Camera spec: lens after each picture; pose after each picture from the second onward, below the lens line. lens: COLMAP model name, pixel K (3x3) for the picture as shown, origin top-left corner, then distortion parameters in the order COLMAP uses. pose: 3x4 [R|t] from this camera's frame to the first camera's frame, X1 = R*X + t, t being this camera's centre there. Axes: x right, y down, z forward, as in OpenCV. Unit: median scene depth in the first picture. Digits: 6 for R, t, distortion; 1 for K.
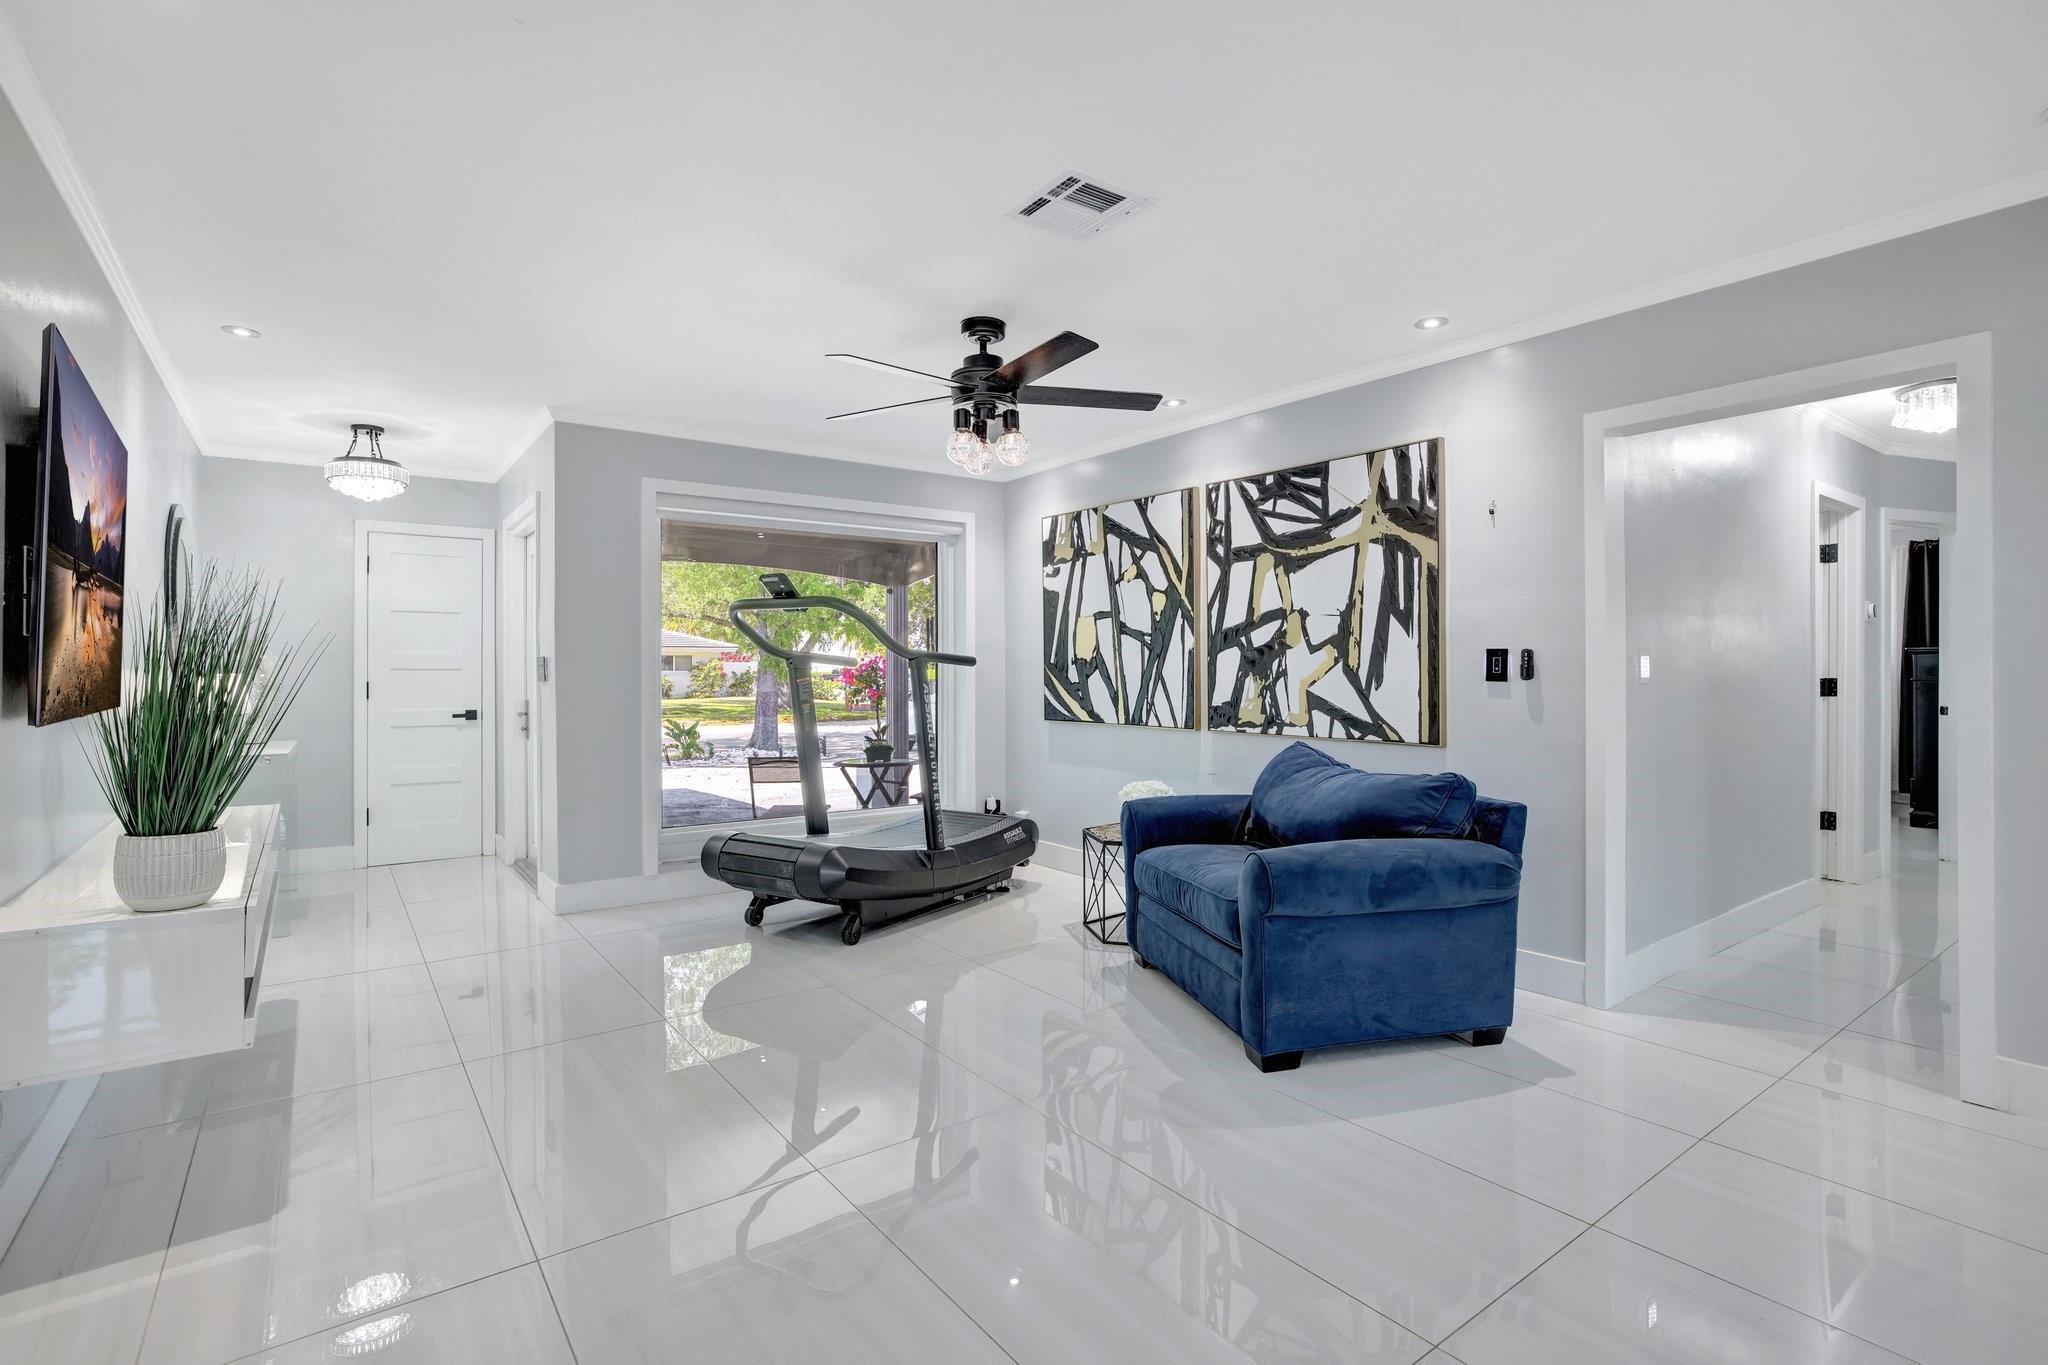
lens RADIAL K [[980.3, 0, 1018.3], [0, 980.3, 672.5], [0, 0, 1]] dist [-0.000687, 0.000232]
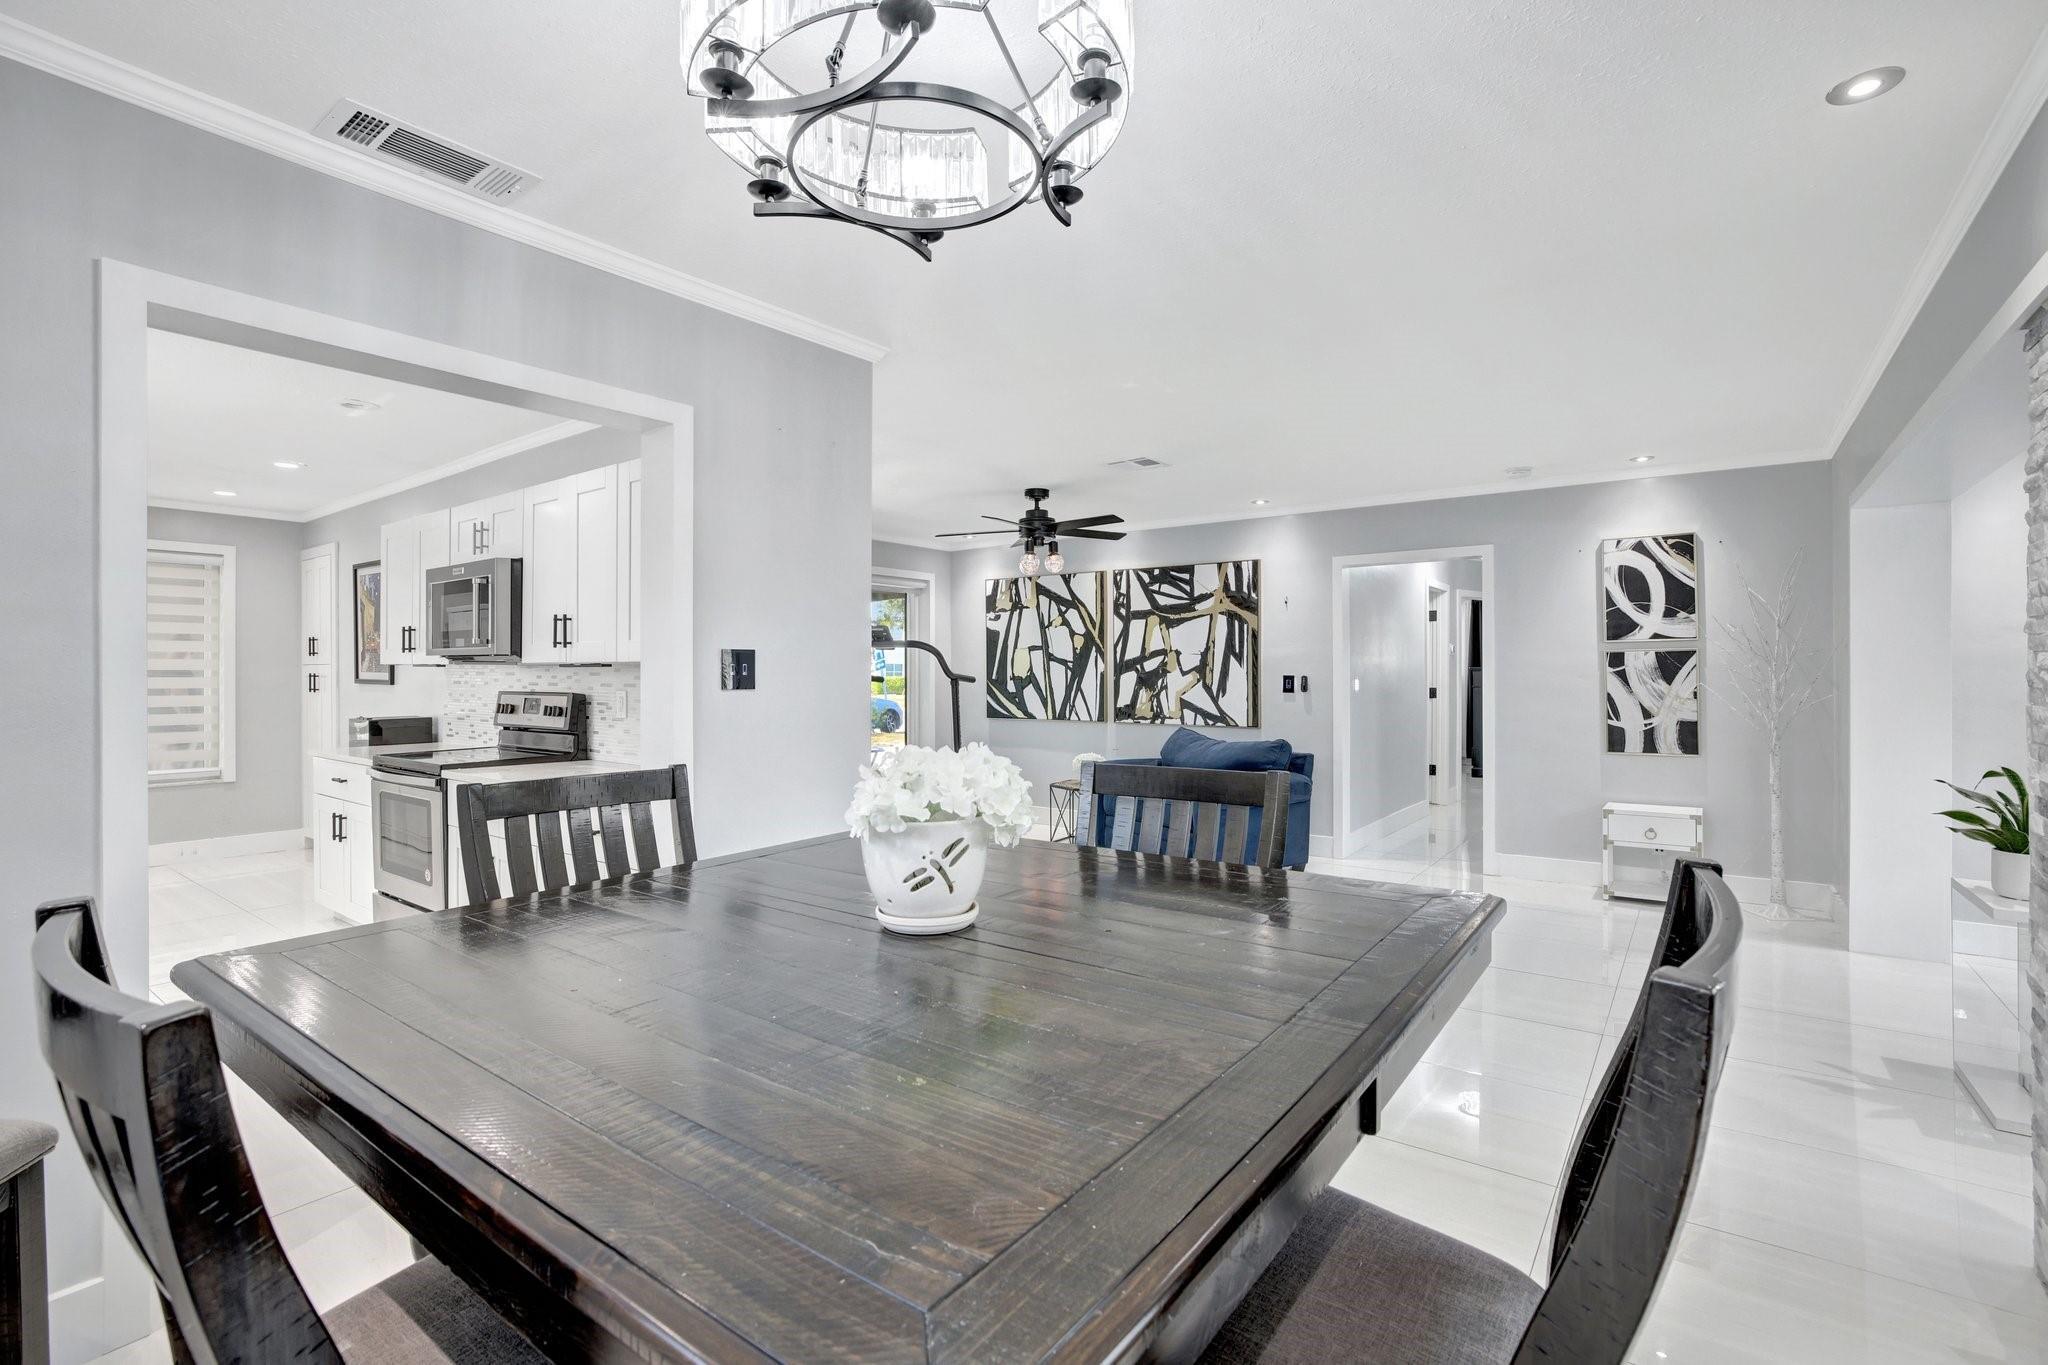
lens RADIAL K [[935.8, 0, 1025.3], [0, 935.8, 677.8], [0, 0, 1]] dist [-0.016367, -0.000042]
pose [[0.958994, -0.000329, 0.283426, -0.399053], [-0.000522, 0.999996, 0.002928, -0.019361], [-0.283426, -0.002956, 0.958990, -0.455761]]
